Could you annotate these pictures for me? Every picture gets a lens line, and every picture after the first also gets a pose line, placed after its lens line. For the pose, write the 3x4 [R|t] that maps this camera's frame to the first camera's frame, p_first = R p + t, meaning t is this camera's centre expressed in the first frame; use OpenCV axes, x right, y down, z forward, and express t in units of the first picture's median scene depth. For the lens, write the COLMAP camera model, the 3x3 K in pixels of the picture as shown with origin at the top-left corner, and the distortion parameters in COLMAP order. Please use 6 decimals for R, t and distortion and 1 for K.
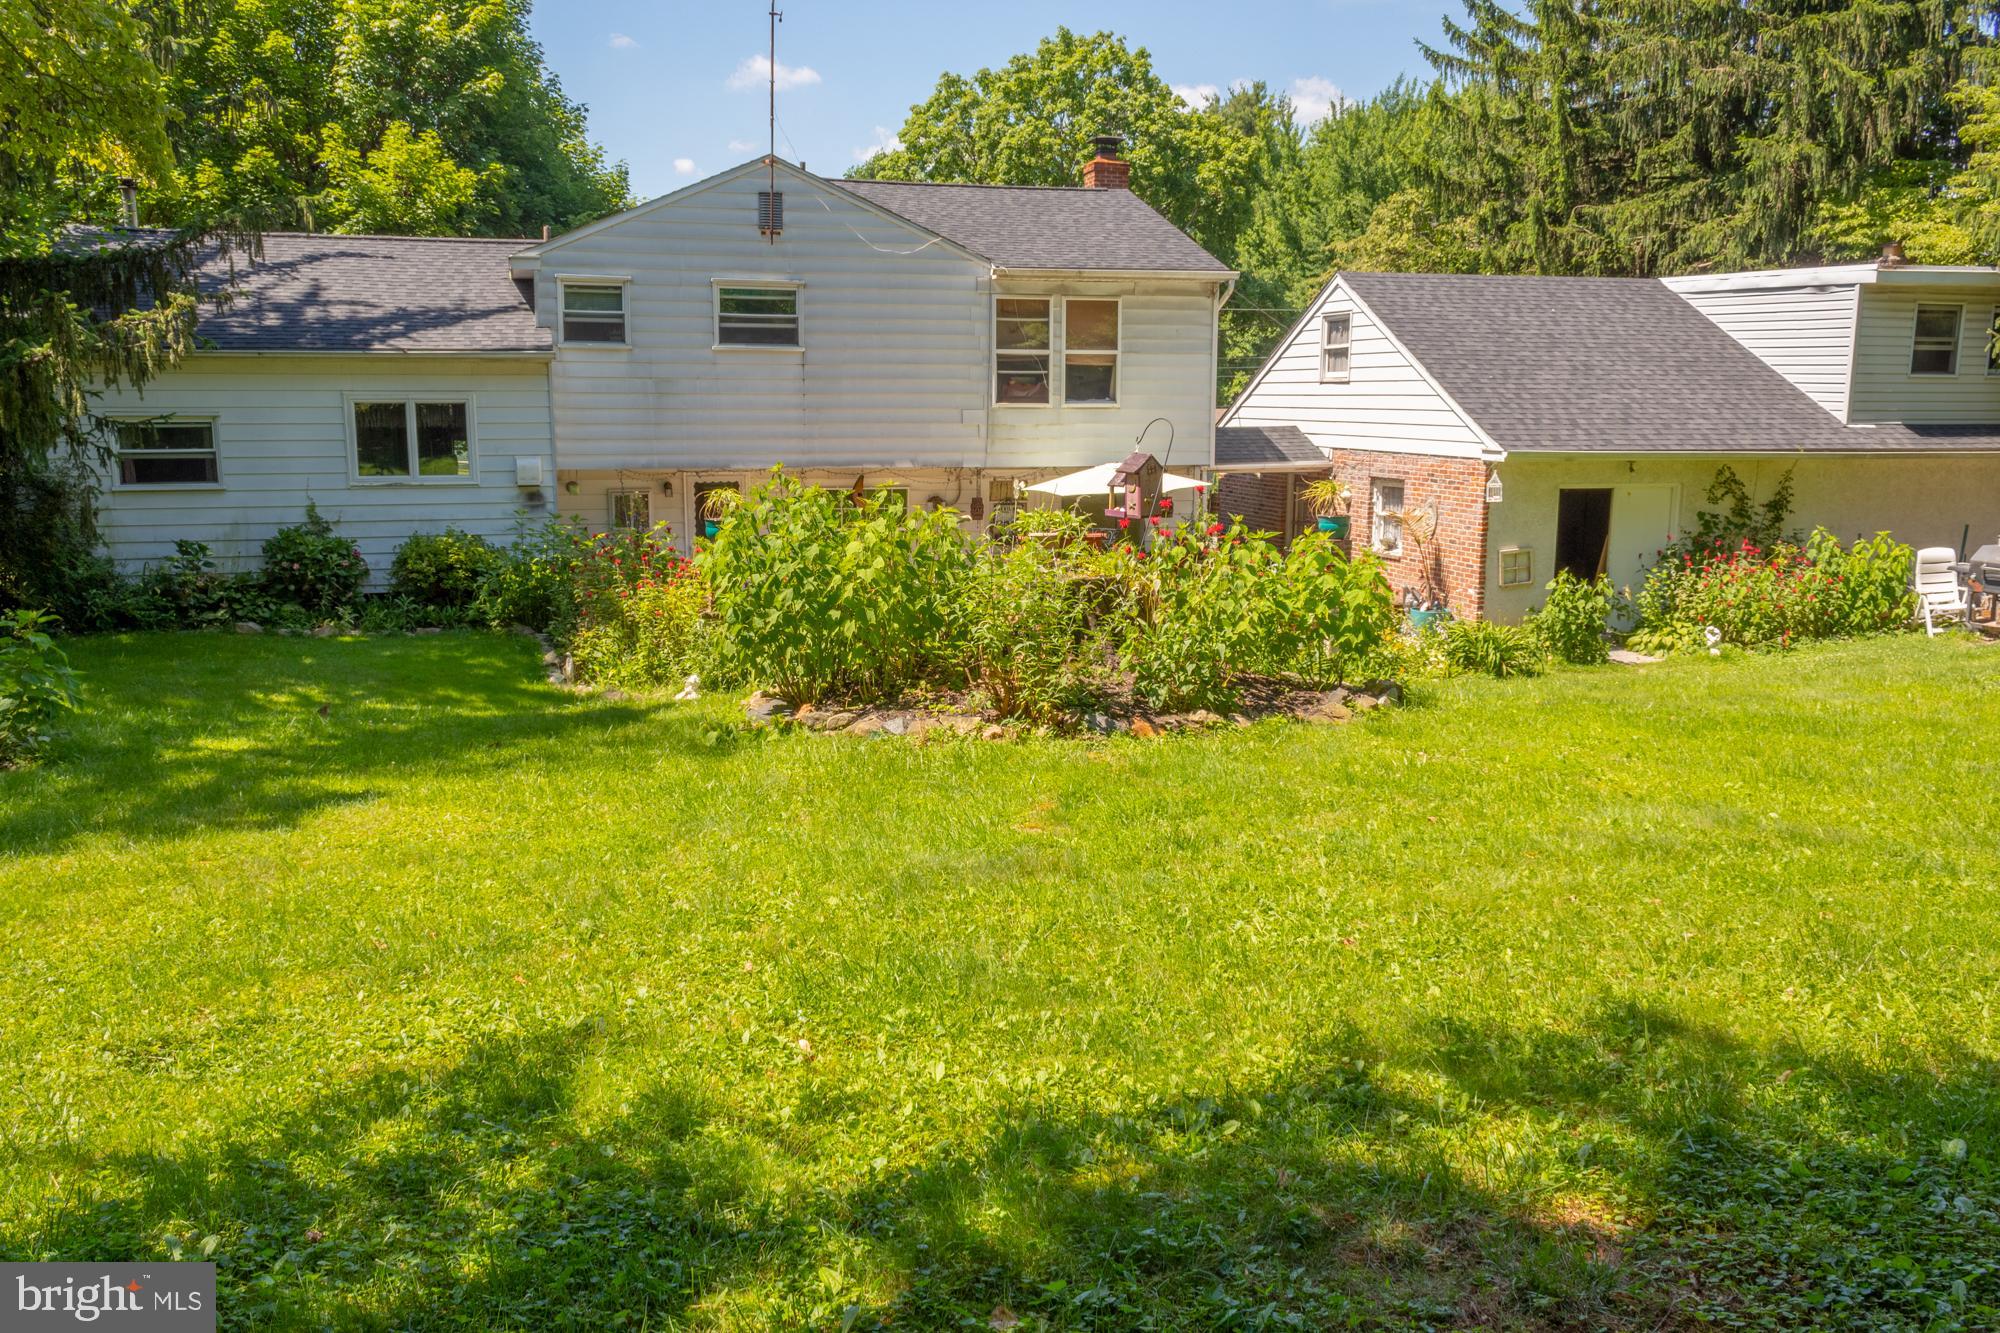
lens RADIAL K [[1593.0, 0, 1000.0], [0, 1593.0, 666.5], [0, 0, 1]] dist [0.009882, -0.006366]
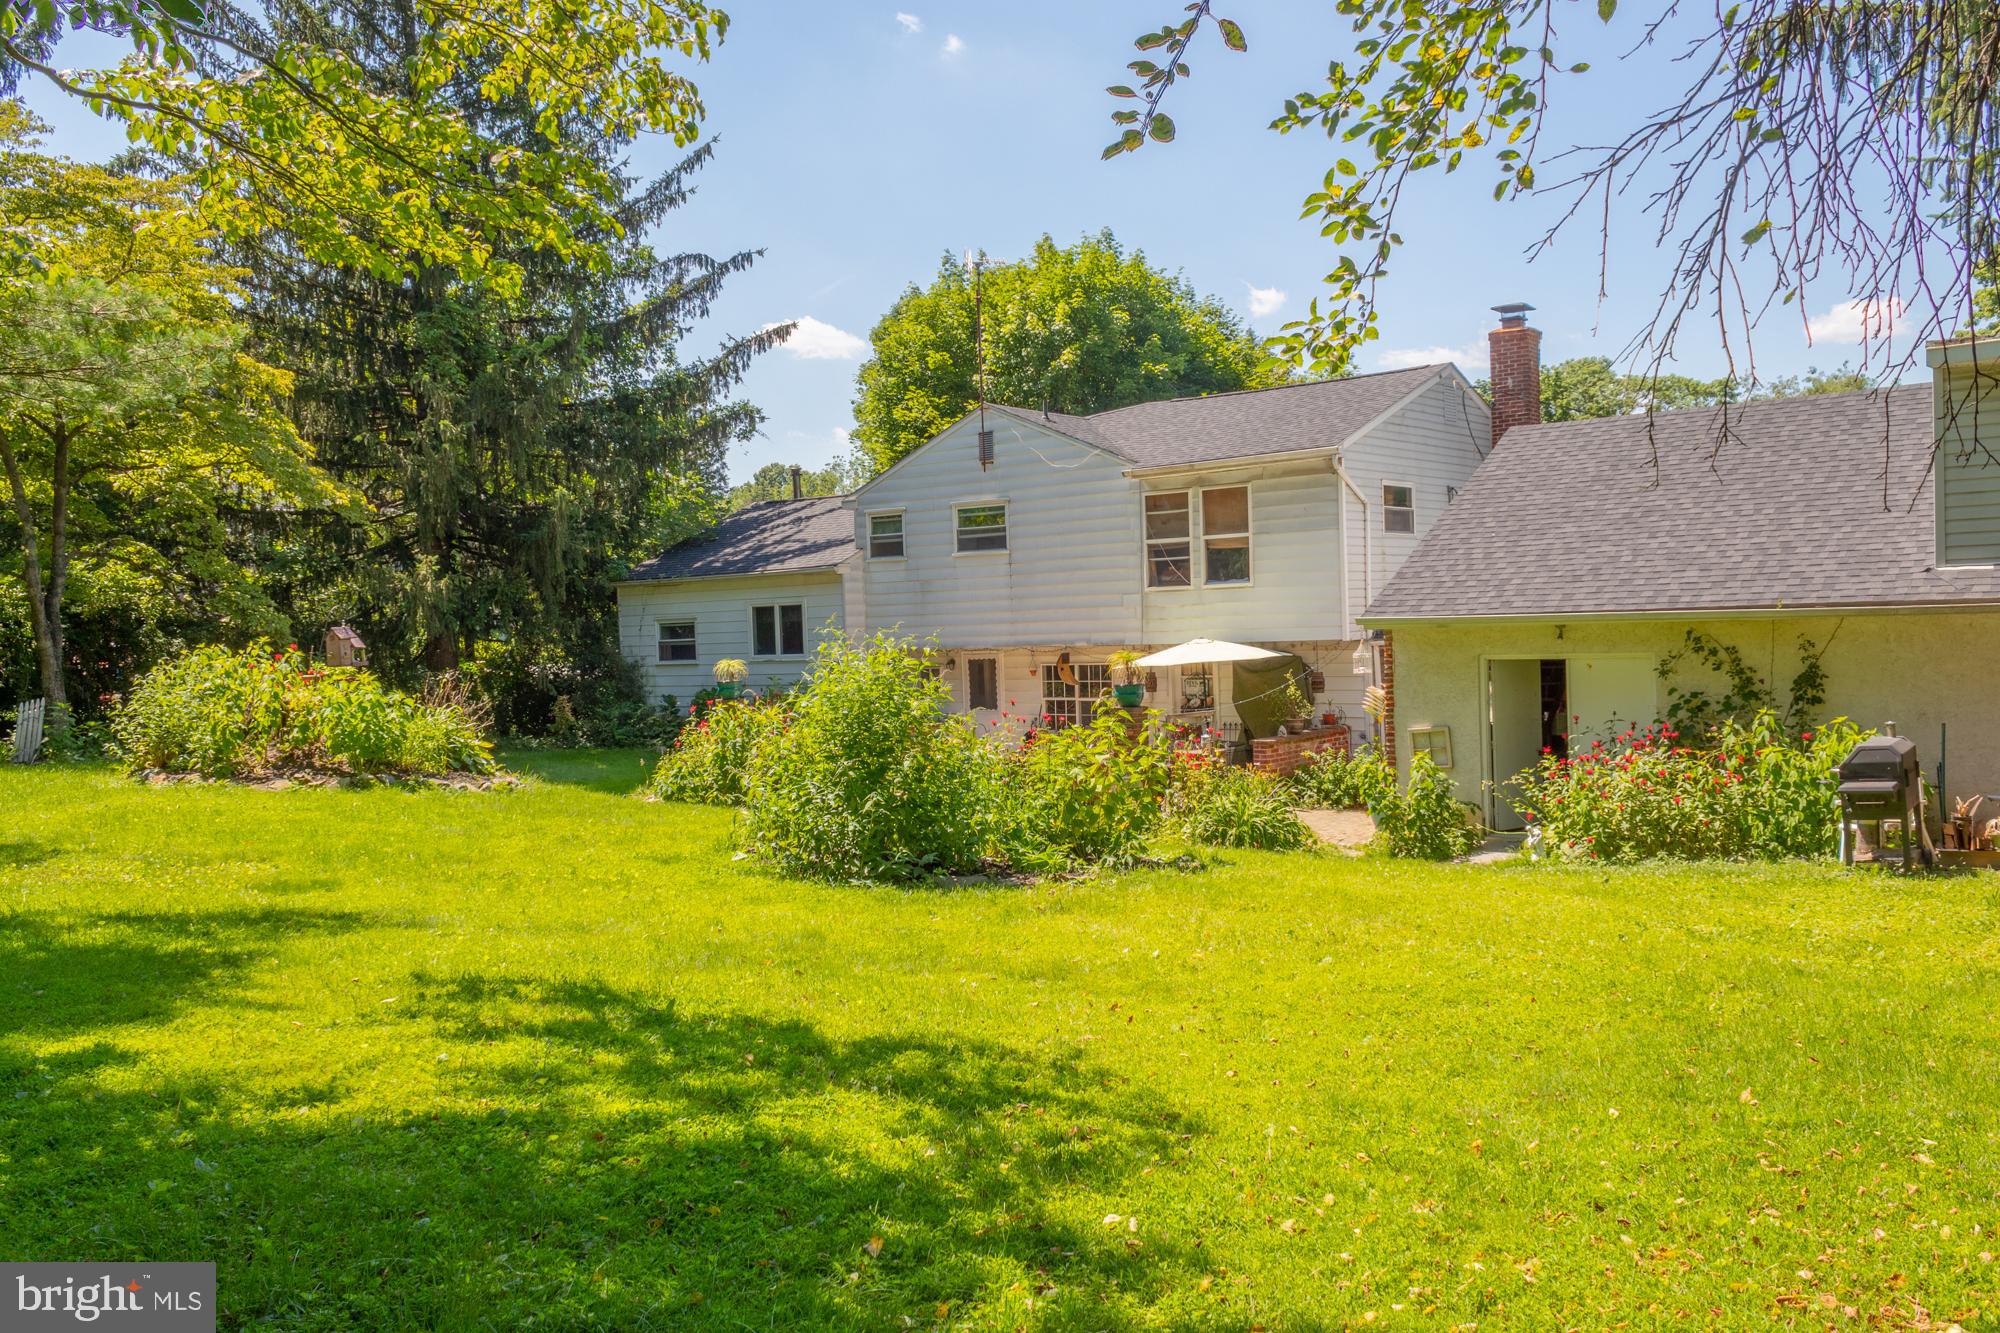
lens RADIAL K [[1639.9, 0, 976.4], [0, 1639.9, 670.6], [0, 0, 1]] dist [0.010858, -0.002518]
pose [[0.576375, -0.000843, -0.817185, 0.872625], [-0.101342, 0.992206, -0.072502, -0.012500], [0.810877, 0.124604, 0.571798, 0.256564]]
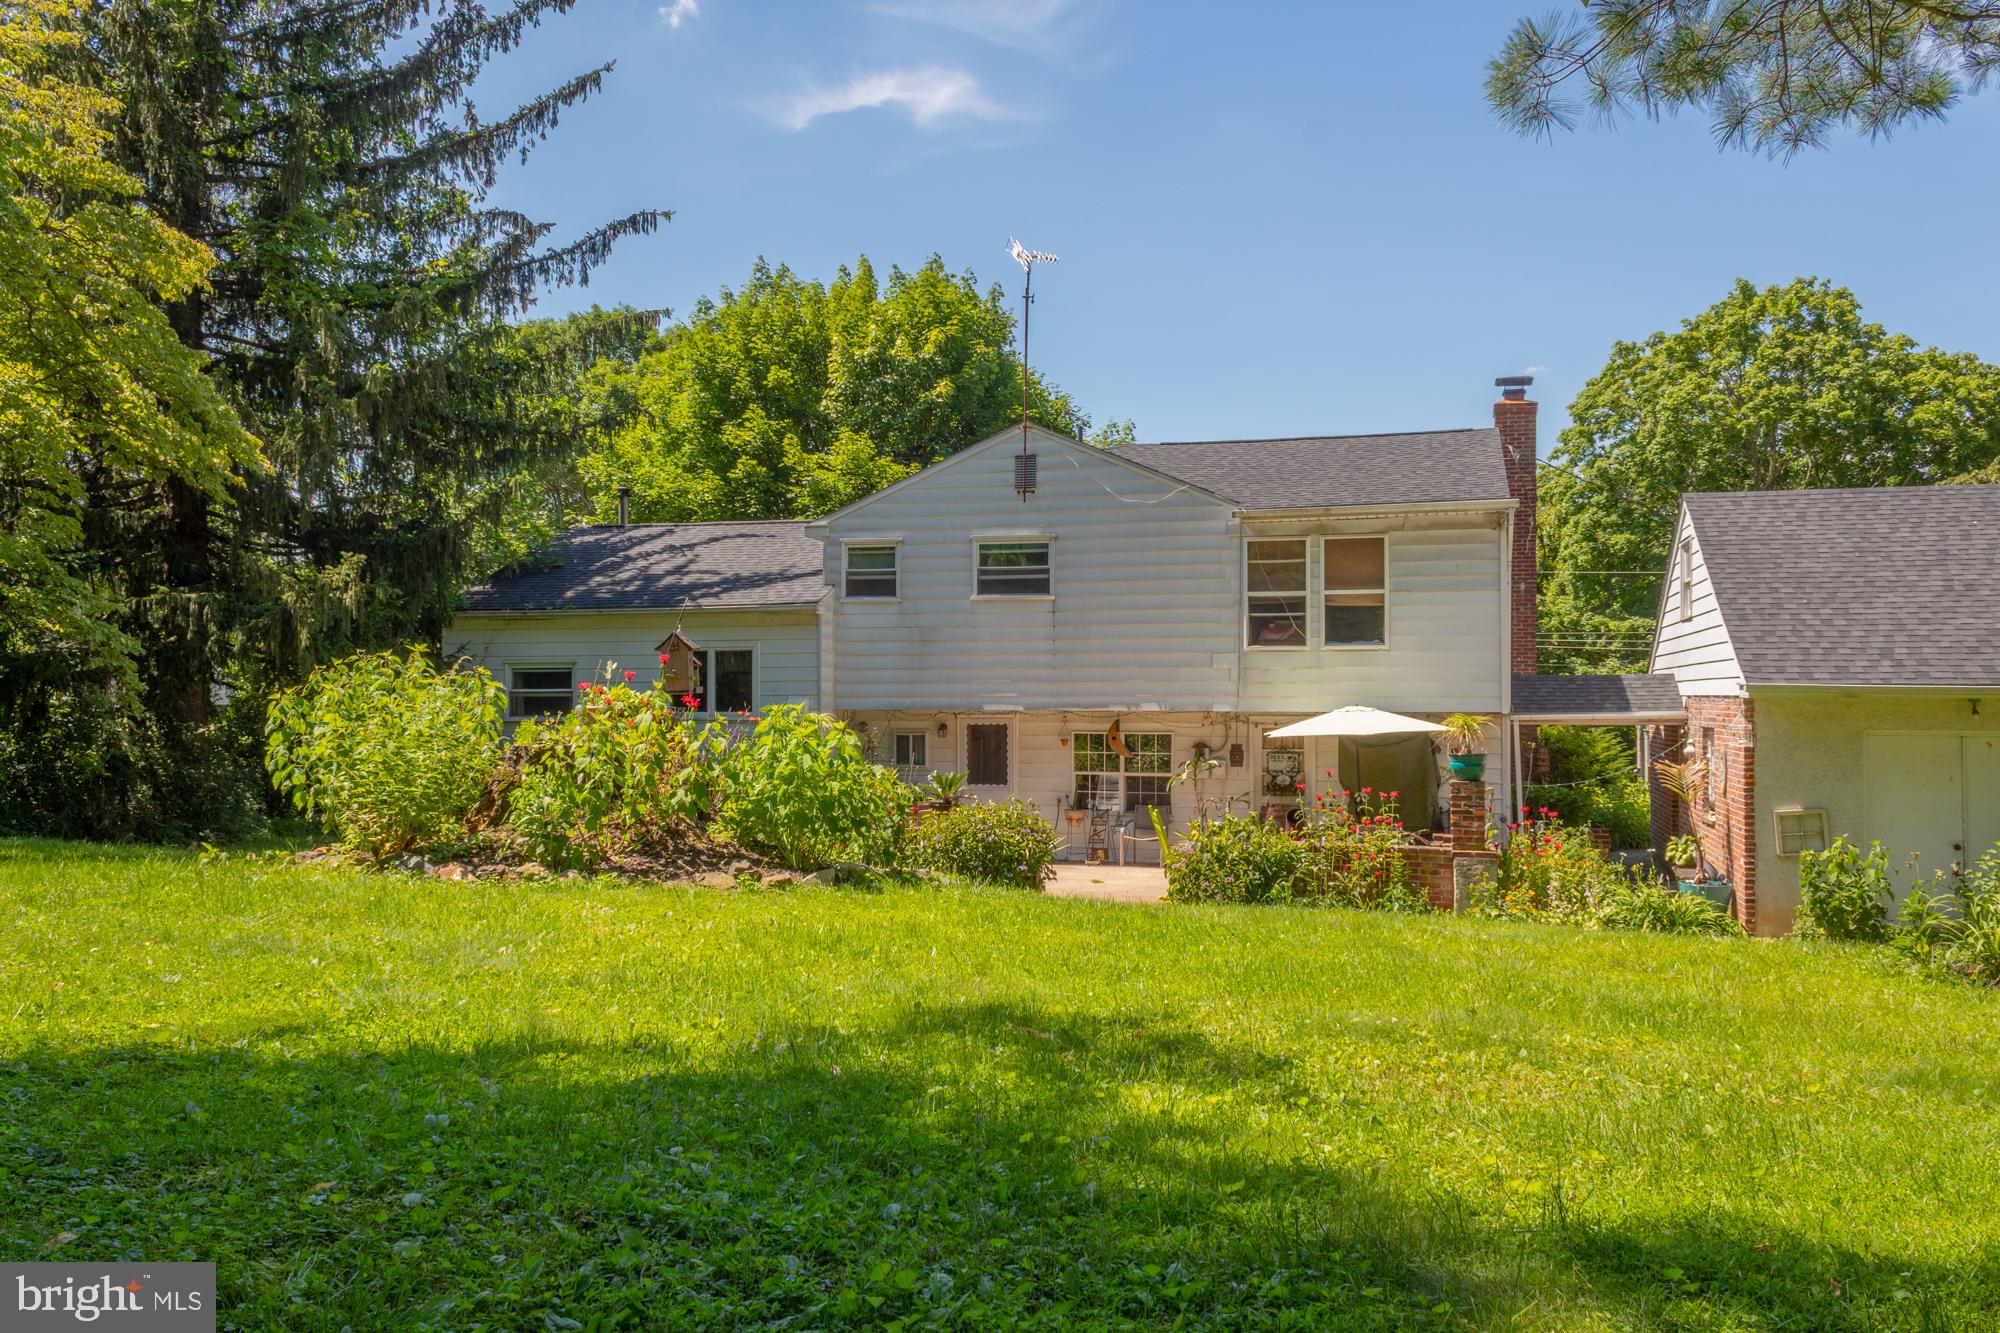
lens RADIAL K [[1593.0, 0, 1000.0], [0, 1593.0, 666.5], [0, 0, 1]] dist [0.009882, -0.006366]
pose [[0.855201, -0.013639, -0.518117, 0.373849], [-0.083440, 0.982991, -0.163603, 0.018219], [0.511536, 0.183146, 0.839517, 0.111541]]
